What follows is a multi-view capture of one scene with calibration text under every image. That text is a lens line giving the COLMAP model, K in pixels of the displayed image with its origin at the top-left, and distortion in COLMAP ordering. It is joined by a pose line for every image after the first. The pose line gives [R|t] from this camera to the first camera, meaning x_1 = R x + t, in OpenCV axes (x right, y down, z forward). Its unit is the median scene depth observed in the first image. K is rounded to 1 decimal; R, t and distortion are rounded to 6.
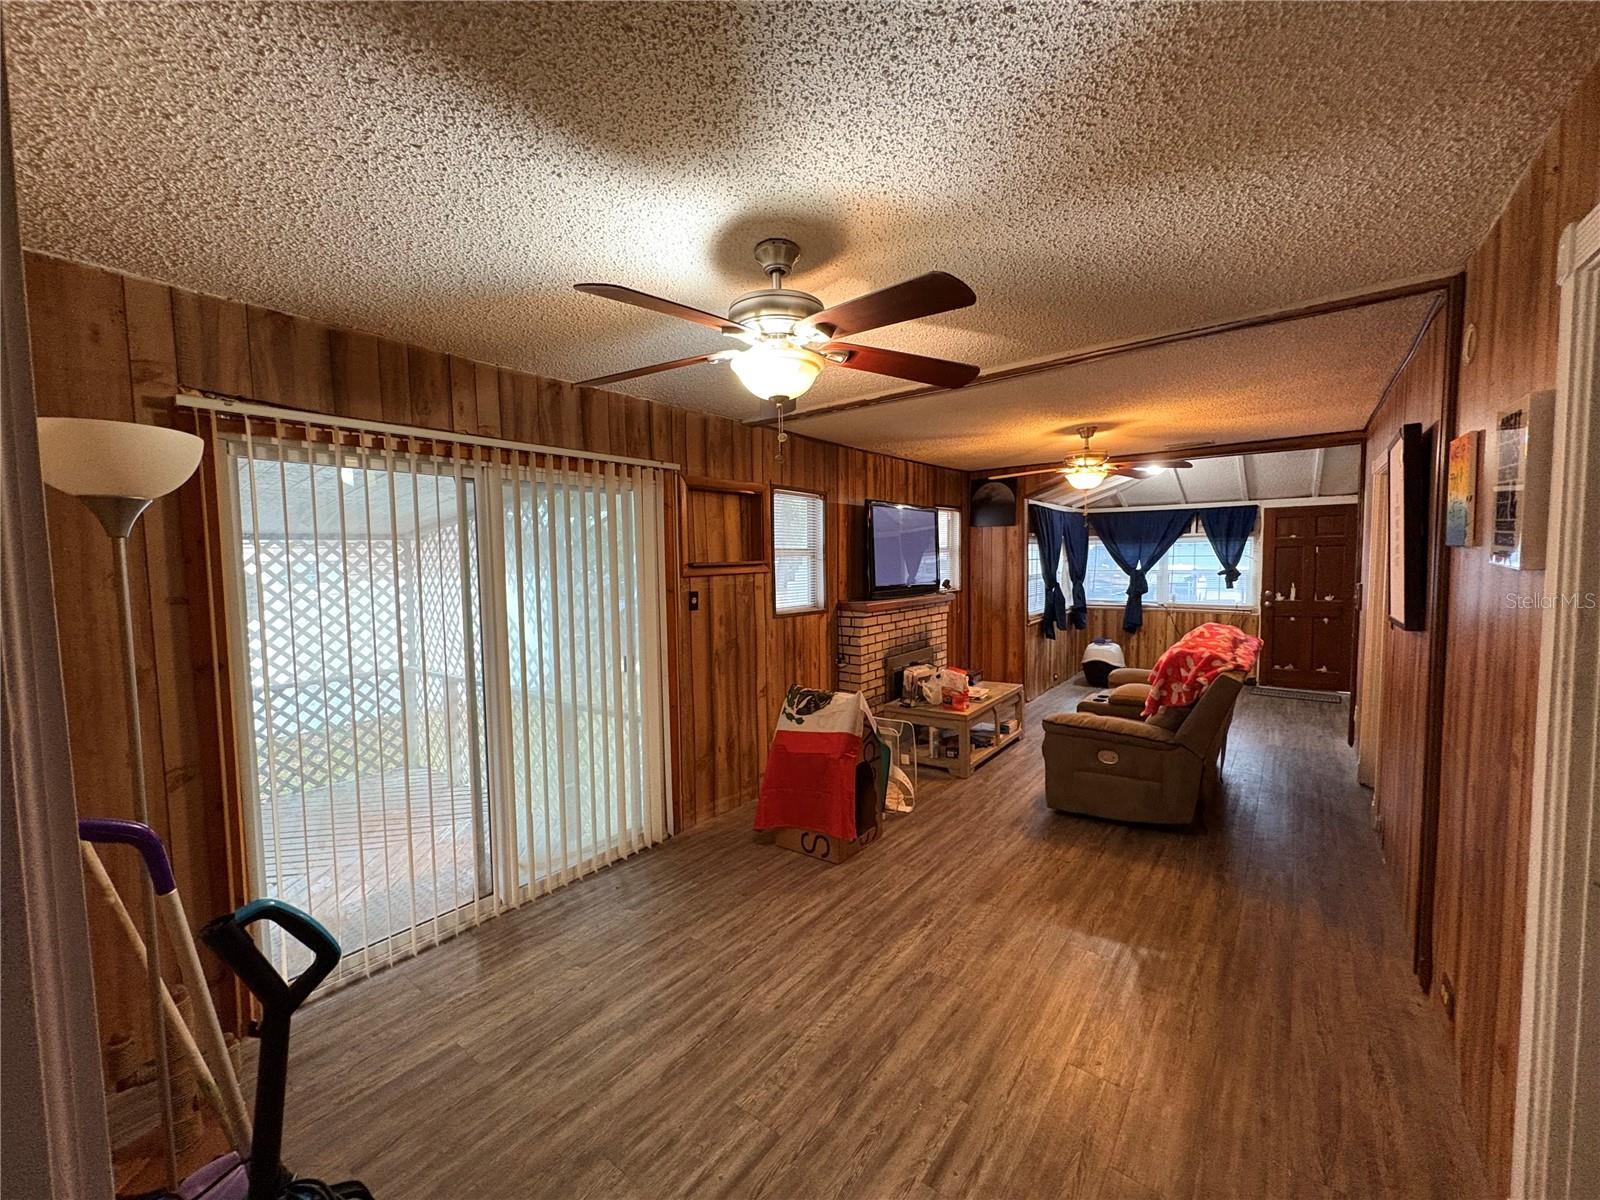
lens RADIAL K [[635.5, 0, 802.4], [0, 635.5, 600.8], [0, 0, 1]] dist [-0.003430, -0.000077]
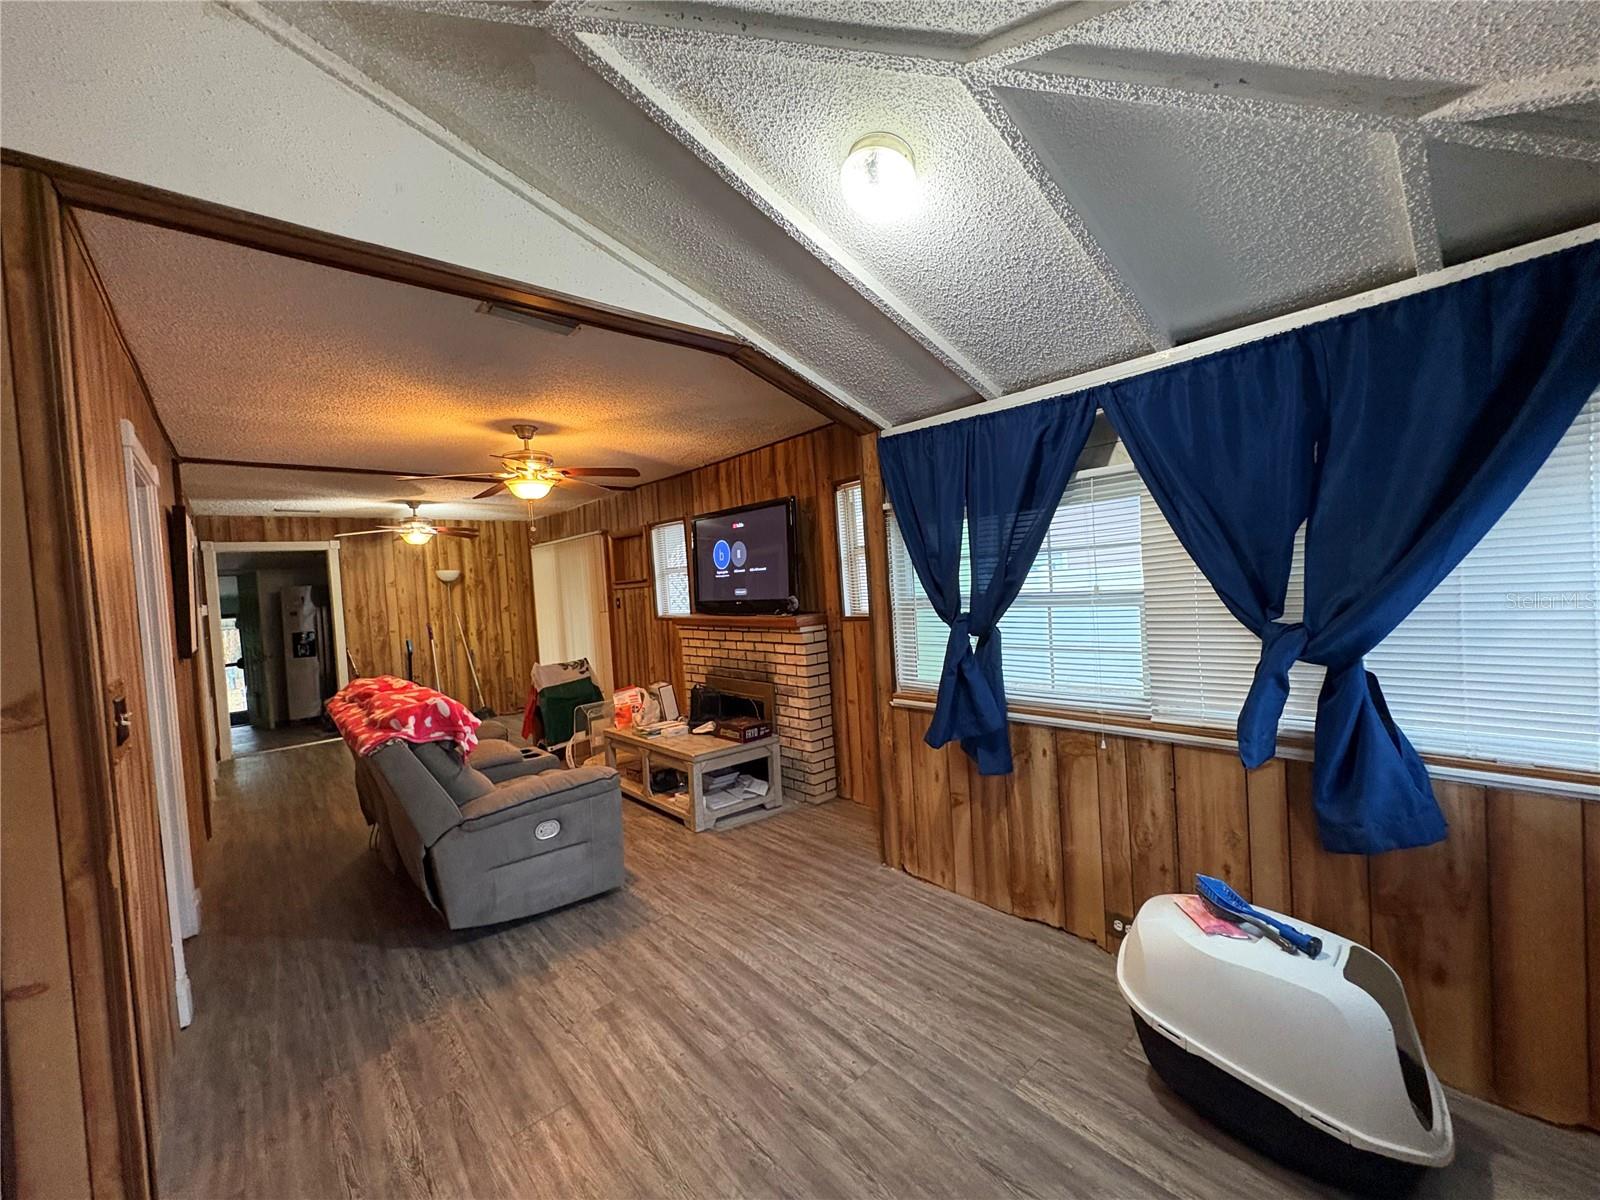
lens RADIAL K [[635.5, 0, 795.5], [0, 635.5, 595.6], [0, 0, 1]] dist [-0.003430, -0.000077]
pose [[-0.198566, 0.051725, -0.978722, 1.104008], [-0.001651, 0.998587, 0.053110, -0.087085], [0.980086, 0.012162, -0.198201, 1.391587]]
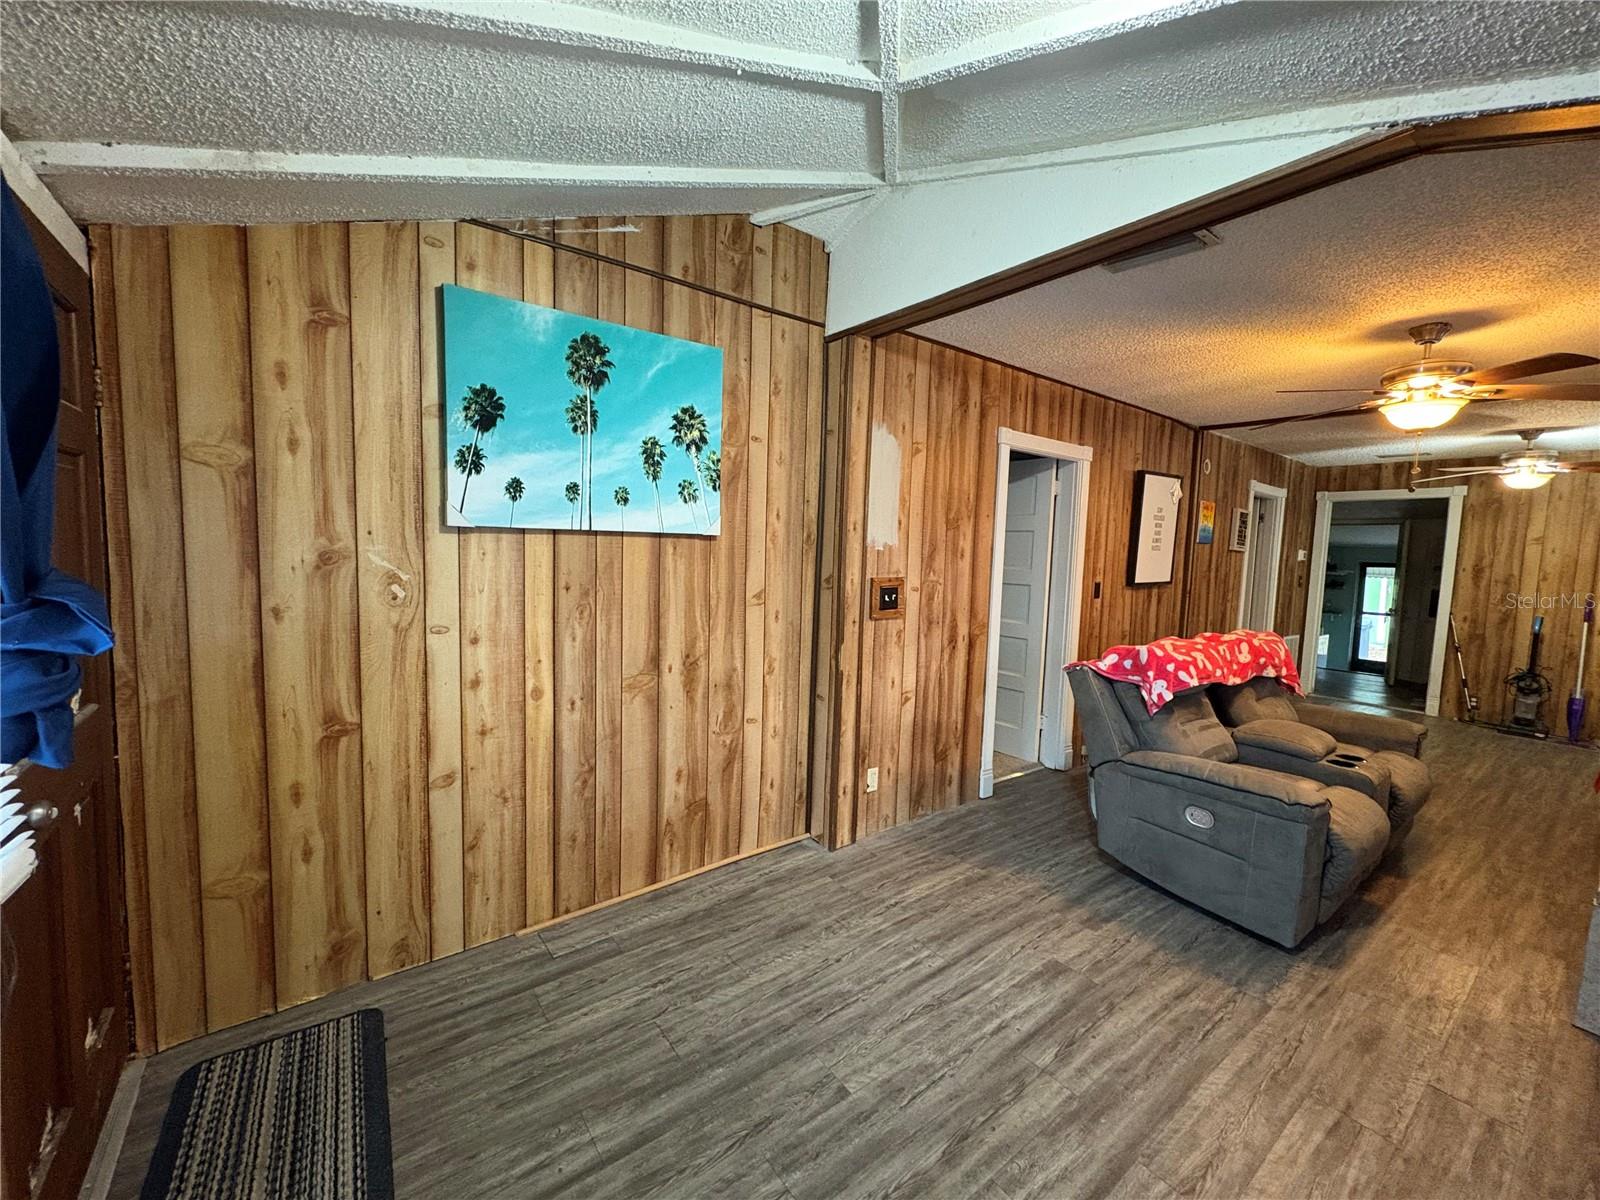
lens RADIAL K [[635.5, 0, 799.8], [0, 635.5, 594.9], [0, 0, 1]] dist [-0.003430, -0.000077]
pose [[-0.962097, -0.035971, 0.270325, 0.777825], [0.001606, 0.990498, 0.137518, -0.095434], [-0.272703, 0.132740, -0.952897, 1.616730]]
